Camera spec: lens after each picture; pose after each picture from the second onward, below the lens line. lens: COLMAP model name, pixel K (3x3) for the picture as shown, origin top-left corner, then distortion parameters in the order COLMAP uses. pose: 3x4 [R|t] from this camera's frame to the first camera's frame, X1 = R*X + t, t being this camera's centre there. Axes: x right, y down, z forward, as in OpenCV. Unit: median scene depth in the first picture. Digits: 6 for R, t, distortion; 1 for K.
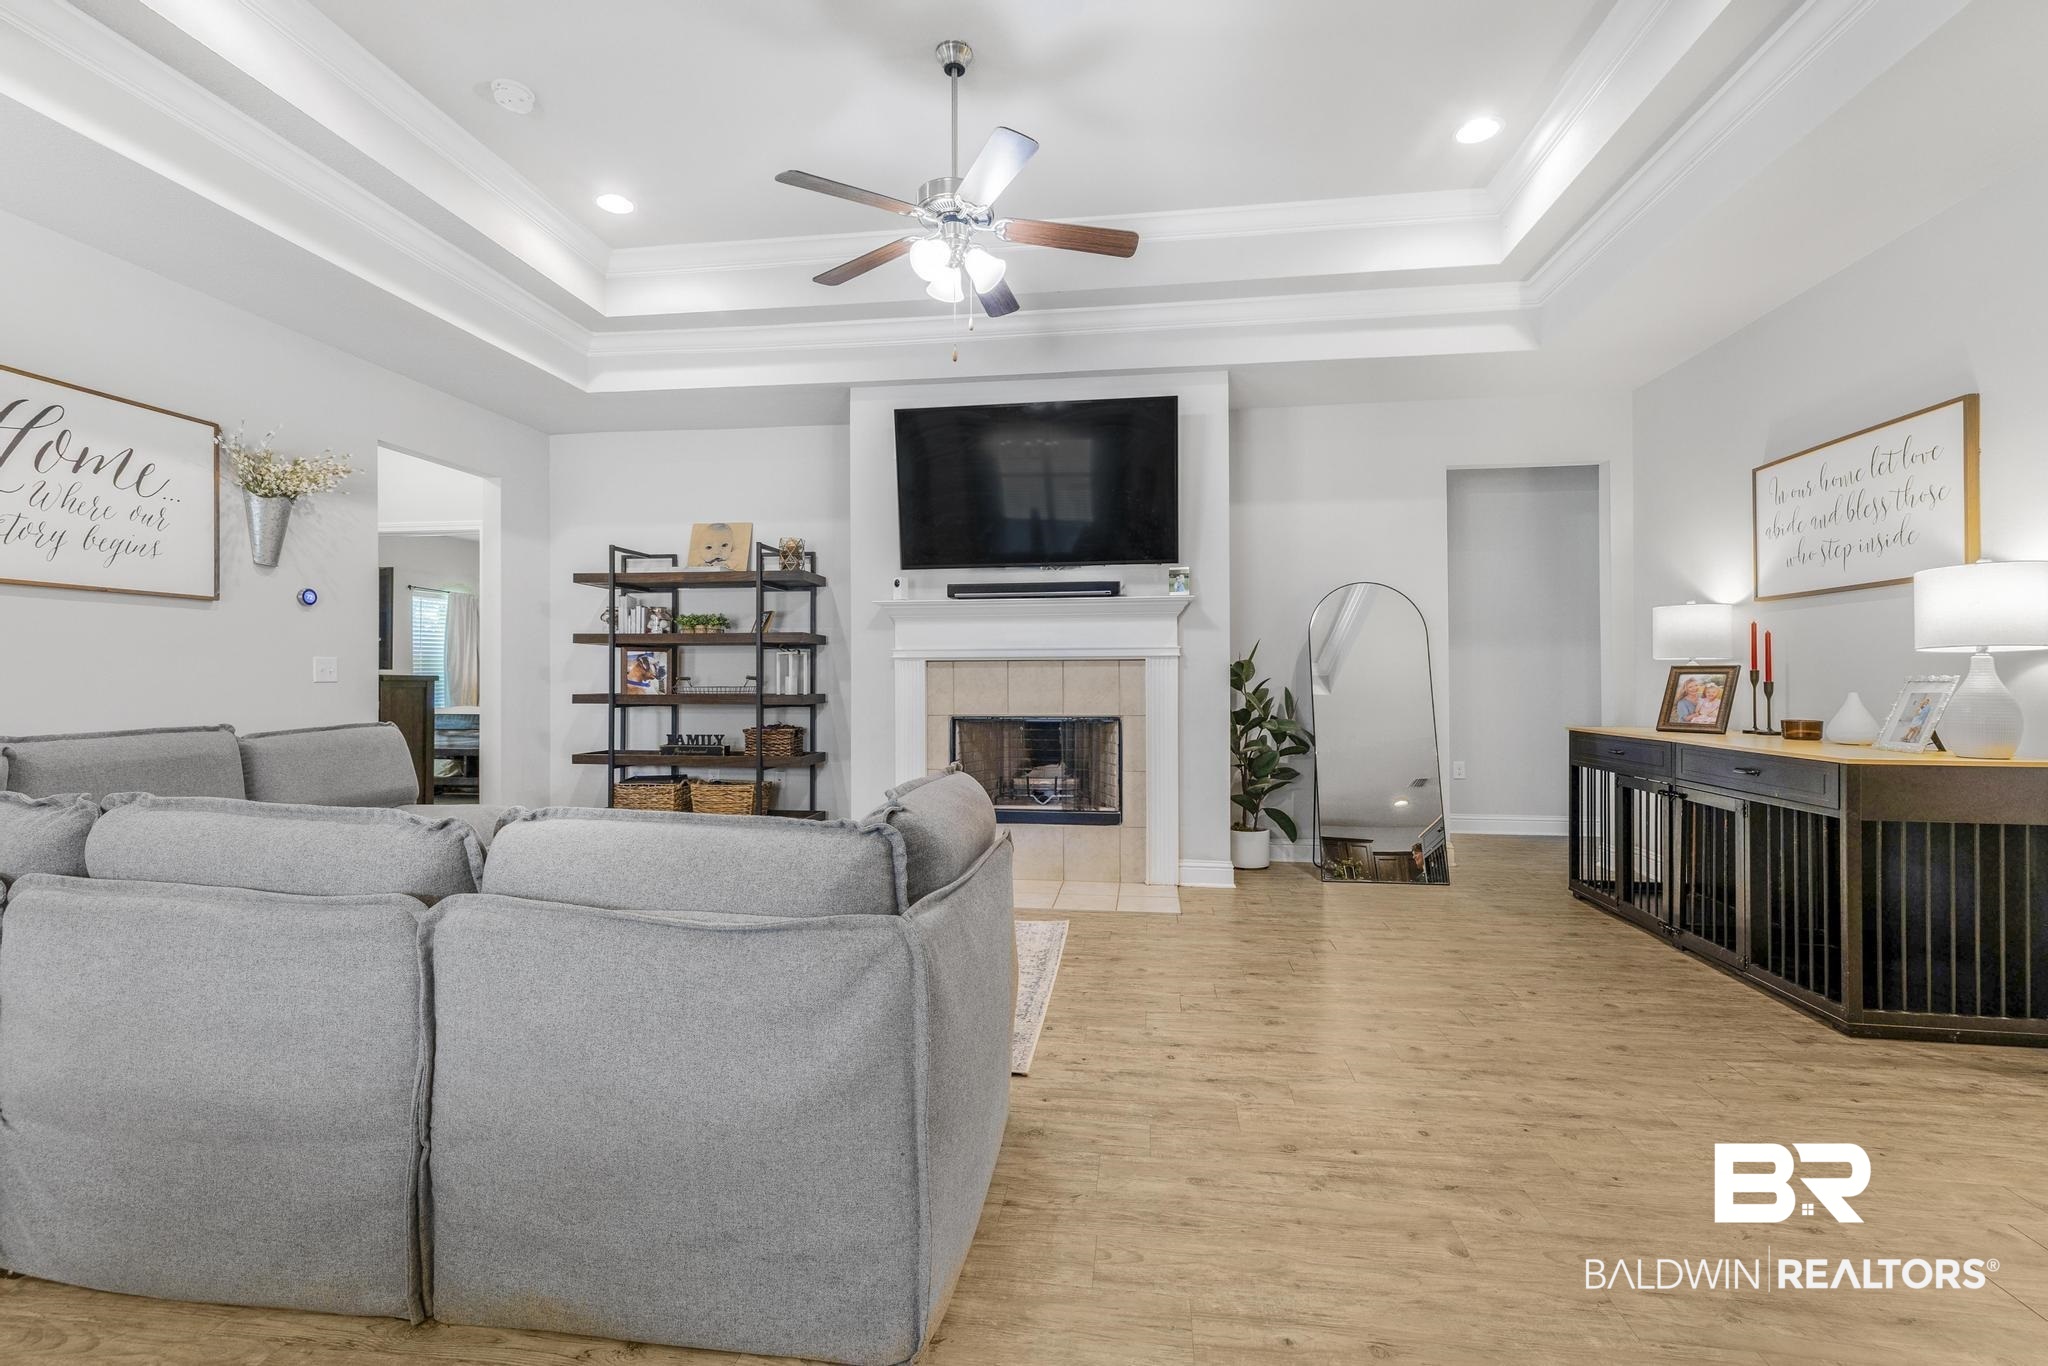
lens RADIAL K [[877.3, 0, 1013.3], [0, 877.3, 679.6], [0, 0, 1]] dist [0.002845, 0.000520]
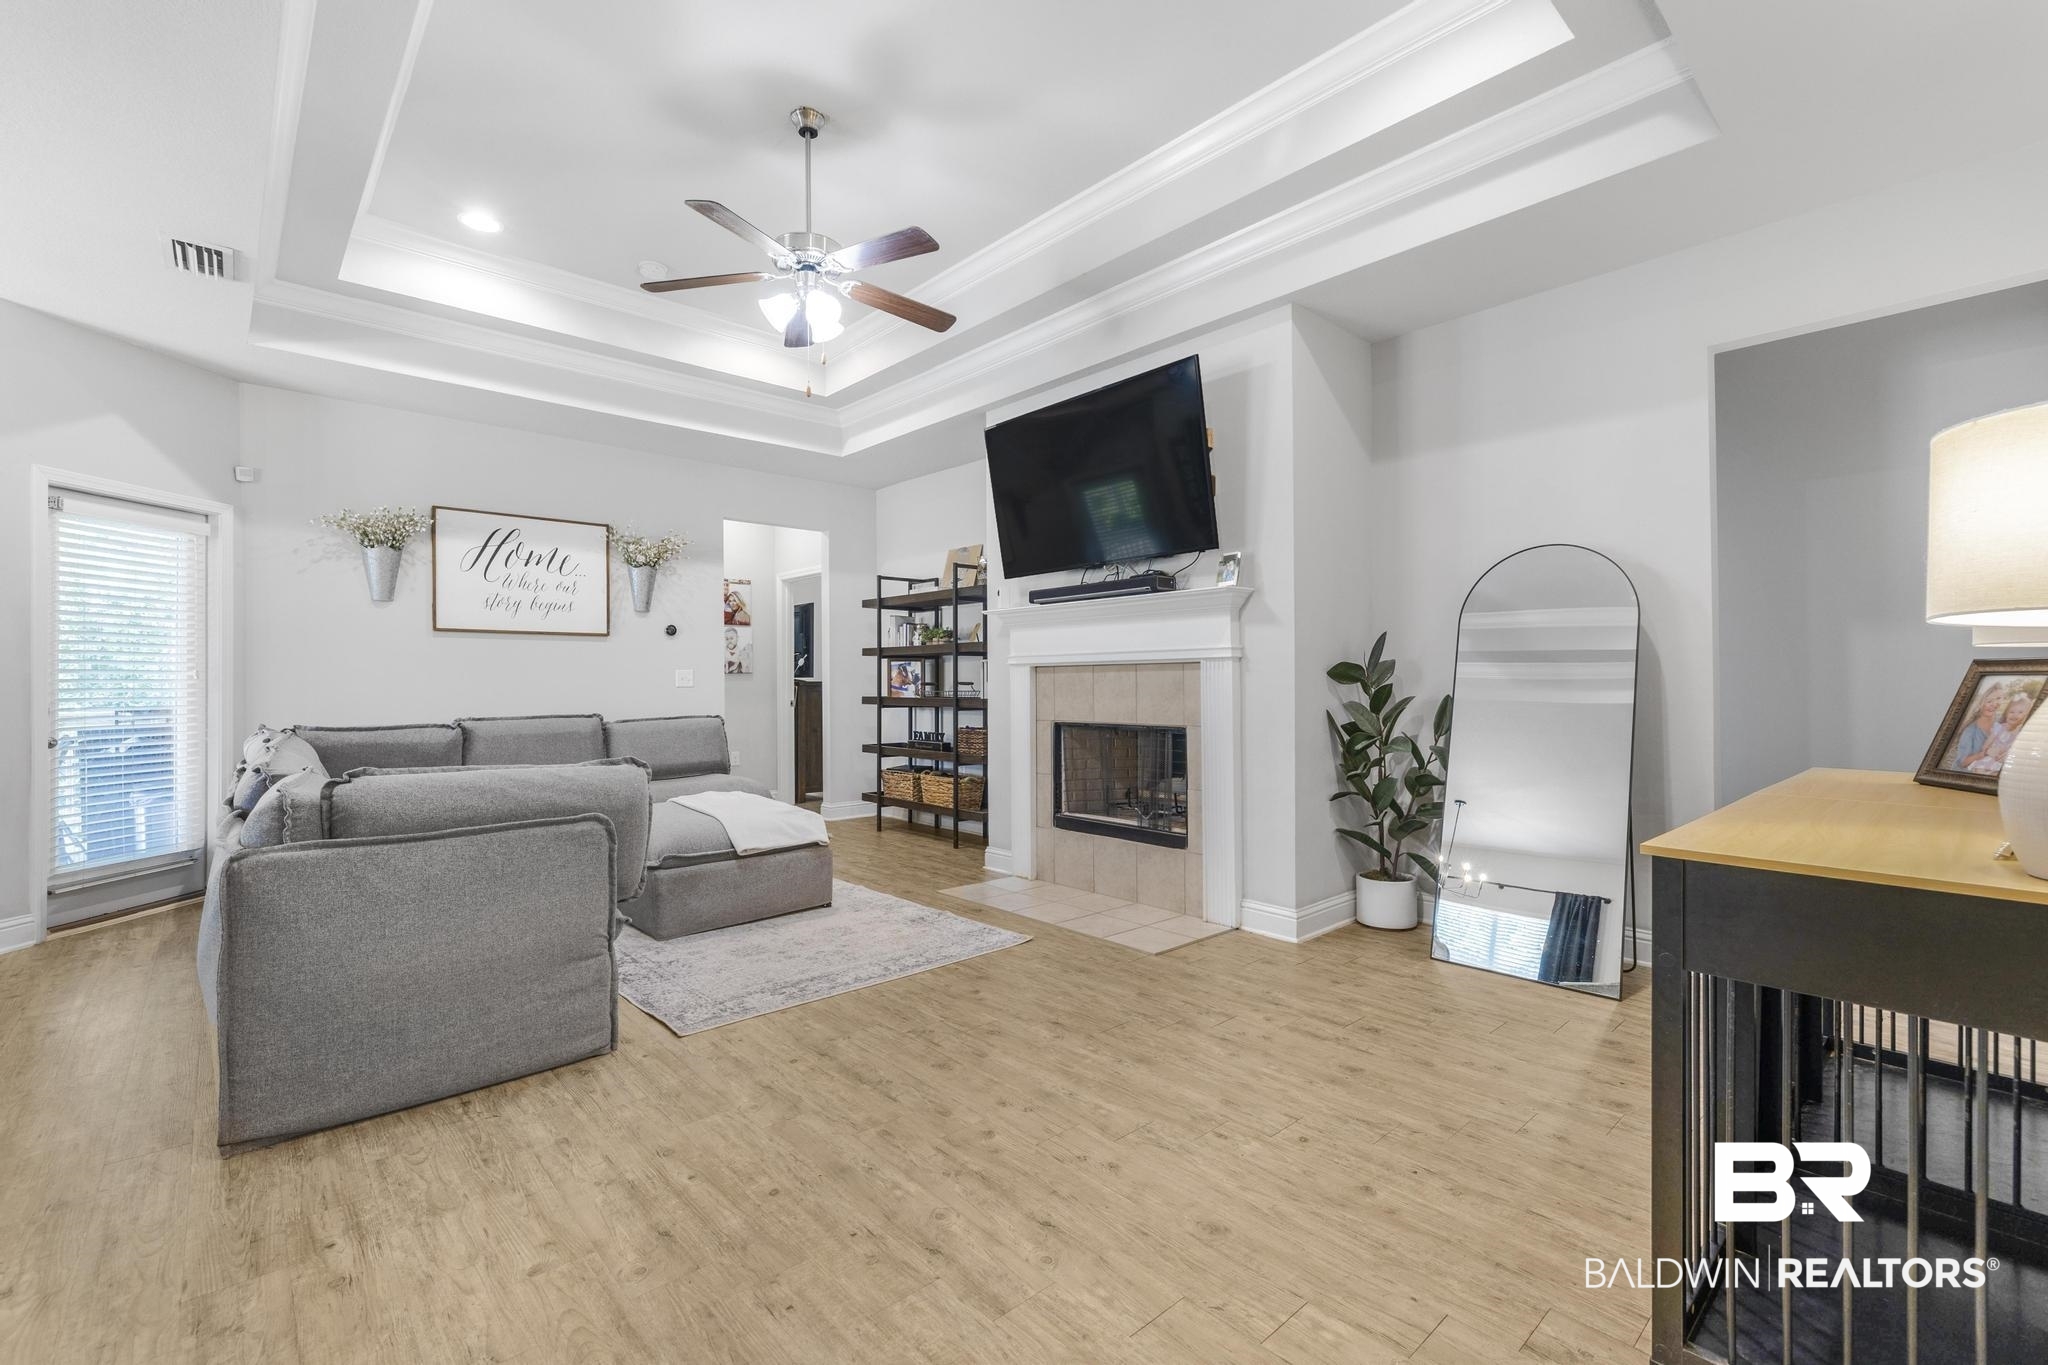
lens RADIAL K [[877.3, 0, 1015.2], [0, 877.3, 684.7], [0, 0, 1]] dist [0.002845, 0.000520]
pose [[0.770614, -0.000911, -0.637301, 0.565072], [0.003324, 0.999991, 0.002589, -0.003337], [0.637293, -0.004114, 0.770610, 0.212062]]
